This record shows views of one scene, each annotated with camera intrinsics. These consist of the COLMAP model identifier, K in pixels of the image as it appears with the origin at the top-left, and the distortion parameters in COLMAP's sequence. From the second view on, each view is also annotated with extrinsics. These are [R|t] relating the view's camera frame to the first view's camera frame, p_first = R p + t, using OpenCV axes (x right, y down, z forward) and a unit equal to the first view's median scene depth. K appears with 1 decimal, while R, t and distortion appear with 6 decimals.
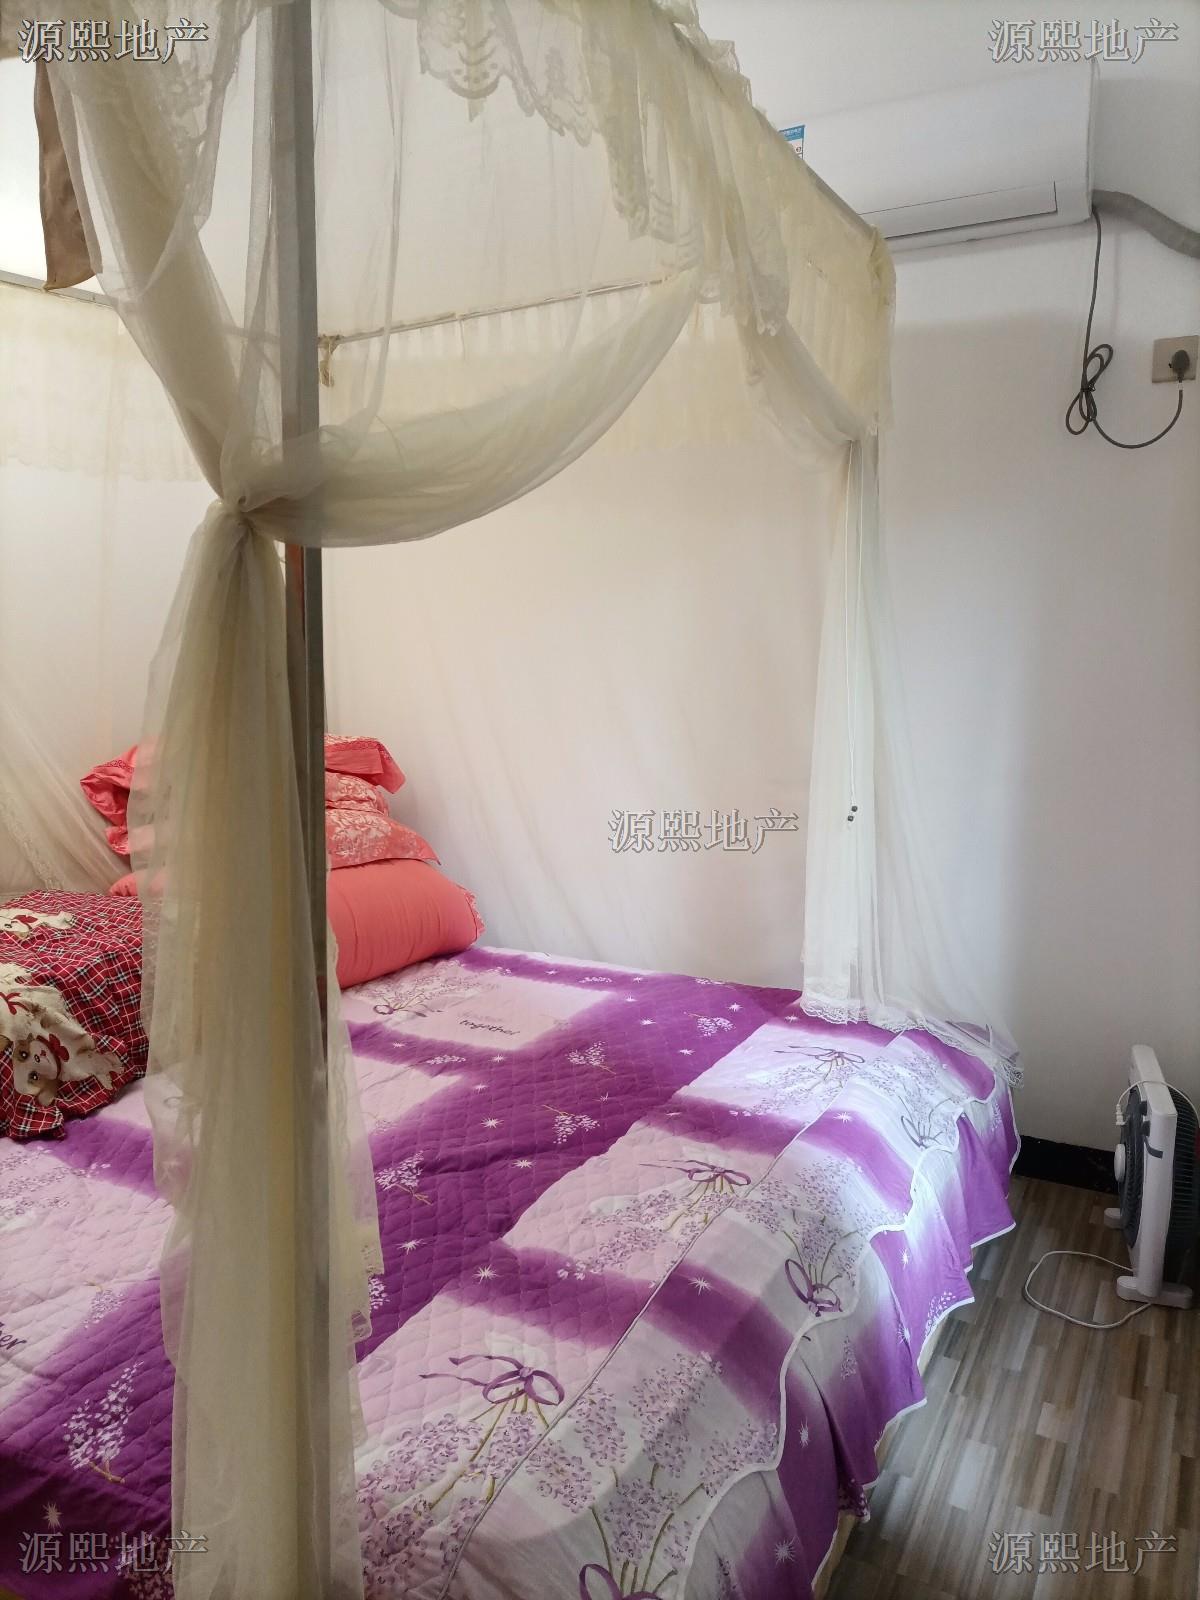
lens RADIAL K [[1243.6, 0, 596.0], [0, 1243.6, 797.1], [0, 0, 1]] dist [-0.006834, -0.002725]
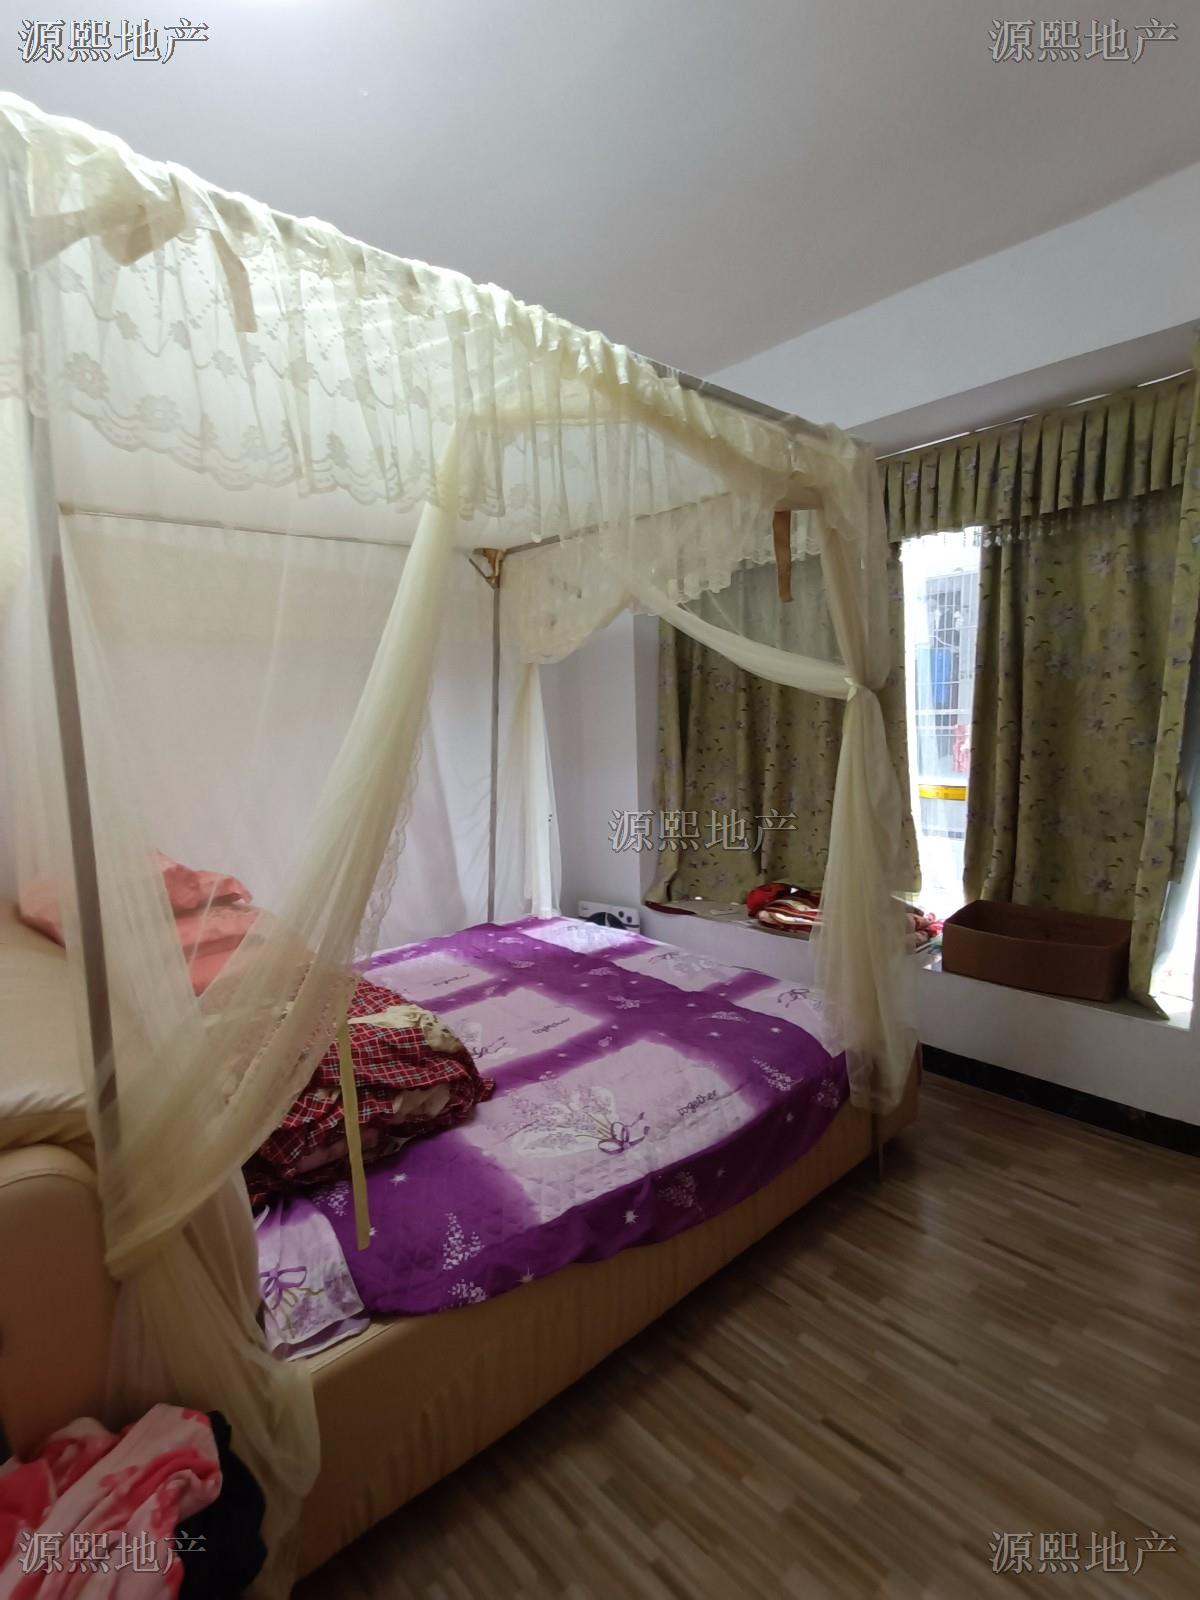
lens RADIAL K [[783.3, 0, 596.6], [0, 783.3, 807.2], [0, 0, 1]] dist [0.024506, -0.022152]
pose [[0.335966, -0.132178, 0.932553, -1.101080], [0.177881, 0.981191, 0.074988, -0.108843], [-0.924924, 0.140691, 0.353158, 0.415271]]
